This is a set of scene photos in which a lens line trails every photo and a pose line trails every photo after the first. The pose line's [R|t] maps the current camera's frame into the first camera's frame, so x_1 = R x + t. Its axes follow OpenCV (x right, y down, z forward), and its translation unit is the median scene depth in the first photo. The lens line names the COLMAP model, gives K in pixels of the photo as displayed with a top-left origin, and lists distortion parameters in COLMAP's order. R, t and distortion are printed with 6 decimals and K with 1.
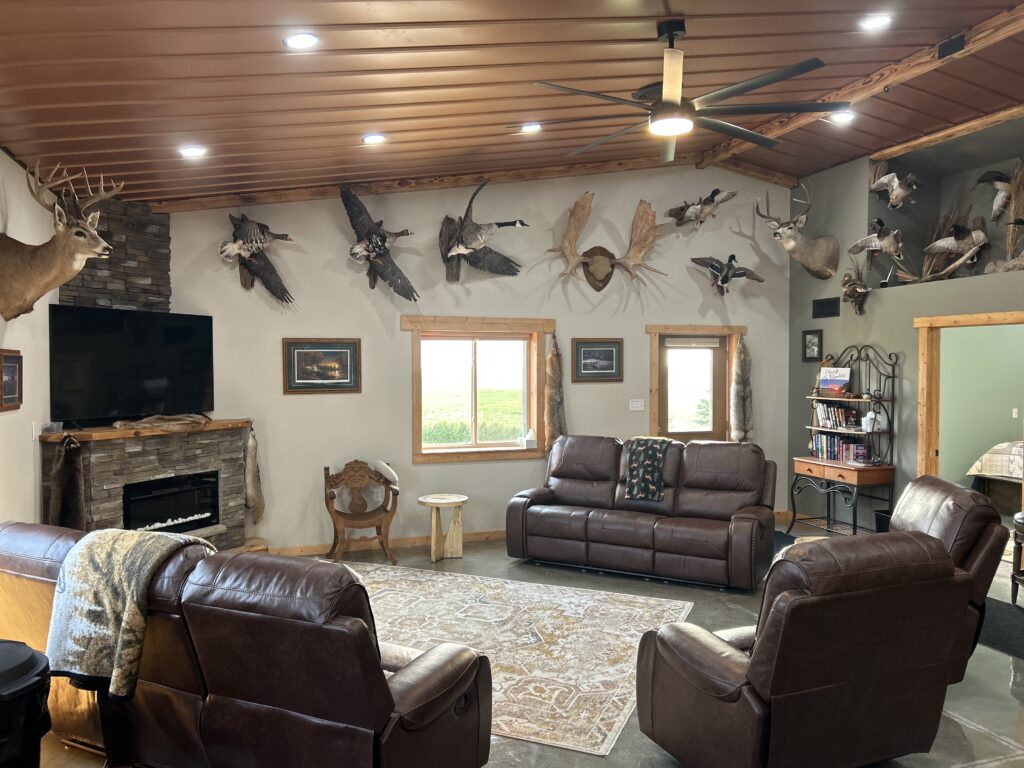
lens RADIAL K [[774.4, 0, 511.5], [0, 774.4, 388.2], [0, 0, 1]] dist [0.045549, -0.047729]
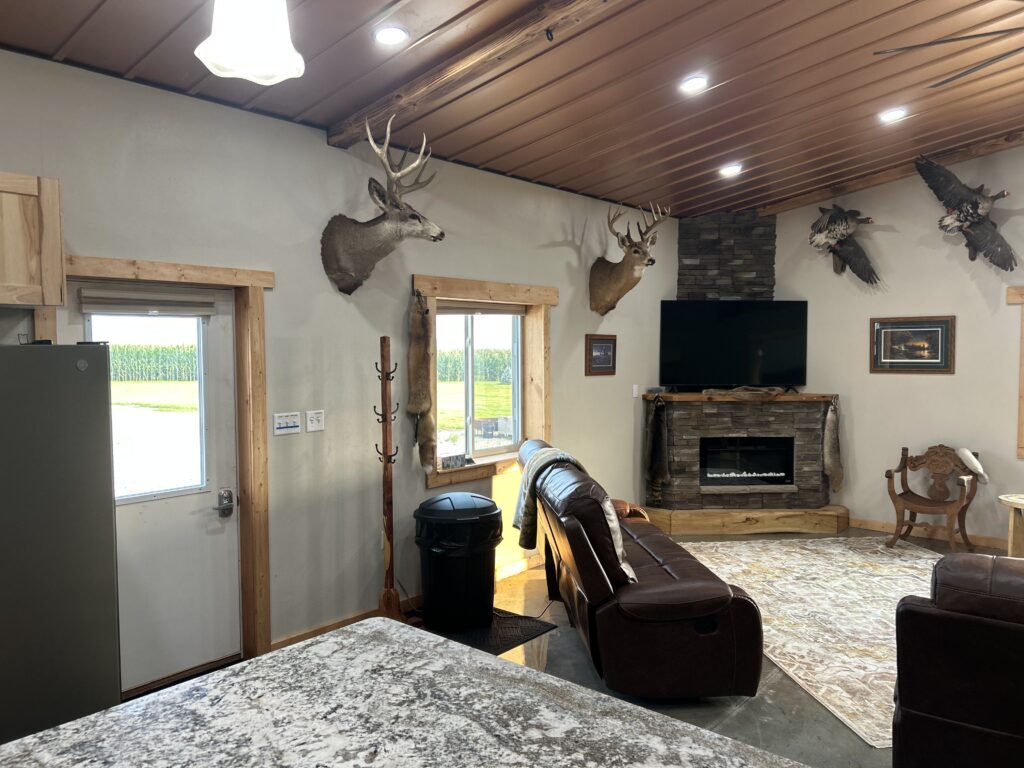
lens RADIAL K [[767.7, 0, 512.0], [0, 767.7, 384.0], [0, 0, 1]] dist [0.082212, -0.091436]
pose [[0.512067, 0.044823, -0.857775, 0.368732], [-0.025528, 0.998991, 0.036962, -0.003440], [0.858566, 0.002970, 0.512695, 0.066150]]
